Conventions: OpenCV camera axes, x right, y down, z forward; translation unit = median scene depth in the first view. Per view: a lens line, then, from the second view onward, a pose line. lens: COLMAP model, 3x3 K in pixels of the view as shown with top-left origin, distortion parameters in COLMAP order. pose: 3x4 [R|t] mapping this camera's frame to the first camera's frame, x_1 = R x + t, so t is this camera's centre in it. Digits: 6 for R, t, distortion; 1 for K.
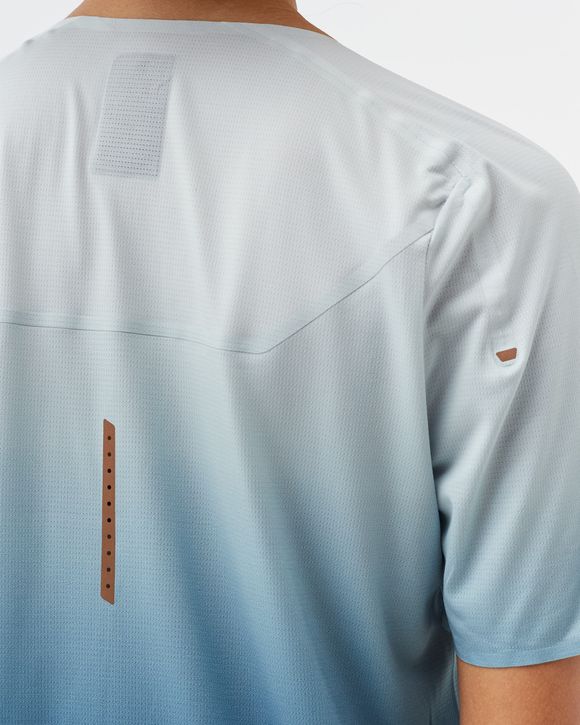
lens RADIAL K [[1279.9, 0, 289.9], [0, 1279.9, 364.1], [0, 0, 1]] dist [-0.103828, 0.000000]
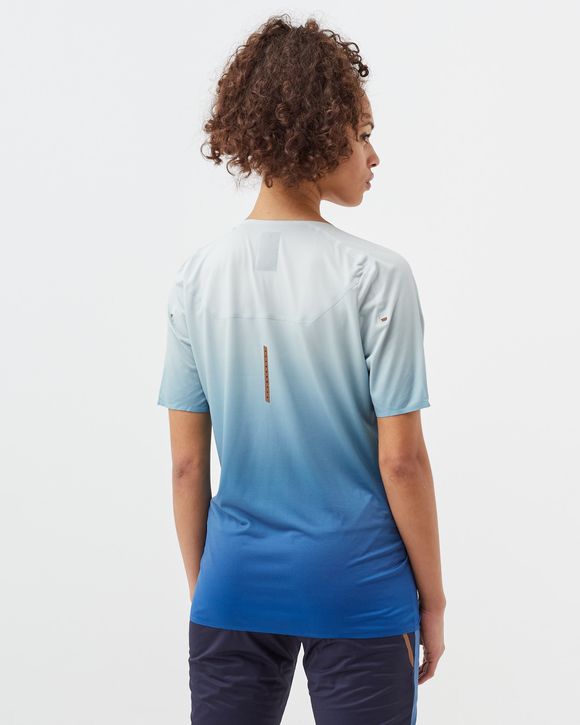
lens RADIAL K [[1279.9, 0, 289.8], [0, 1279.9, 362.1], [0, 0, 1]] dist [-0.103828, 0.000000]
pose [[0.987362, -0.044833, -0.152006, 0.424699], [0.047298, 0.998801, 0.012635, 0.047726], [0.151257, -0.019665, 0.988299, -2.273066]]
